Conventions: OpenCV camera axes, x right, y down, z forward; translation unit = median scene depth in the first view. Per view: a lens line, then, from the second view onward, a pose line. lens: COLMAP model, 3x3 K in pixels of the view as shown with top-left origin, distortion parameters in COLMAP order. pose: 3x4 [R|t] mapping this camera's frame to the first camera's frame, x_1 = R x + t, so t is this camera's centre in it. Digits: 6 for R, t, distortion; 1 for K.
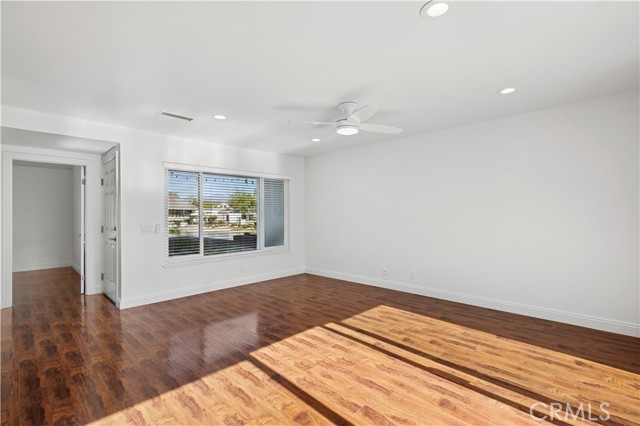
lens RADIAL K [[294.9, 0, 324.8], [0, 294.9, 216.3], [0, 0, 1]] dist [-0.000253, -0.001817]
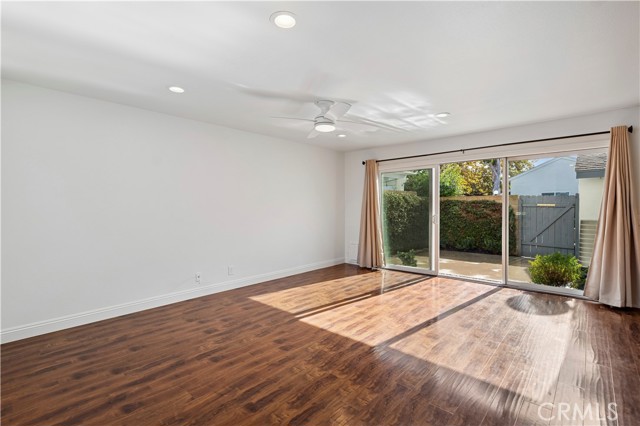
lens RADIAL K [[294.9, 0, 319.1], [0, 294.9, 207.3], [0, 0, 1]] dist [-0.000253, -0.001817]
pose [[-0.024231, 0.009674, 0.999660, -0.974126], [0.012961, 0.999872, -0.009362, 0.006096], [-0.999622, 0.012729, -0.024353, 1.042913]]
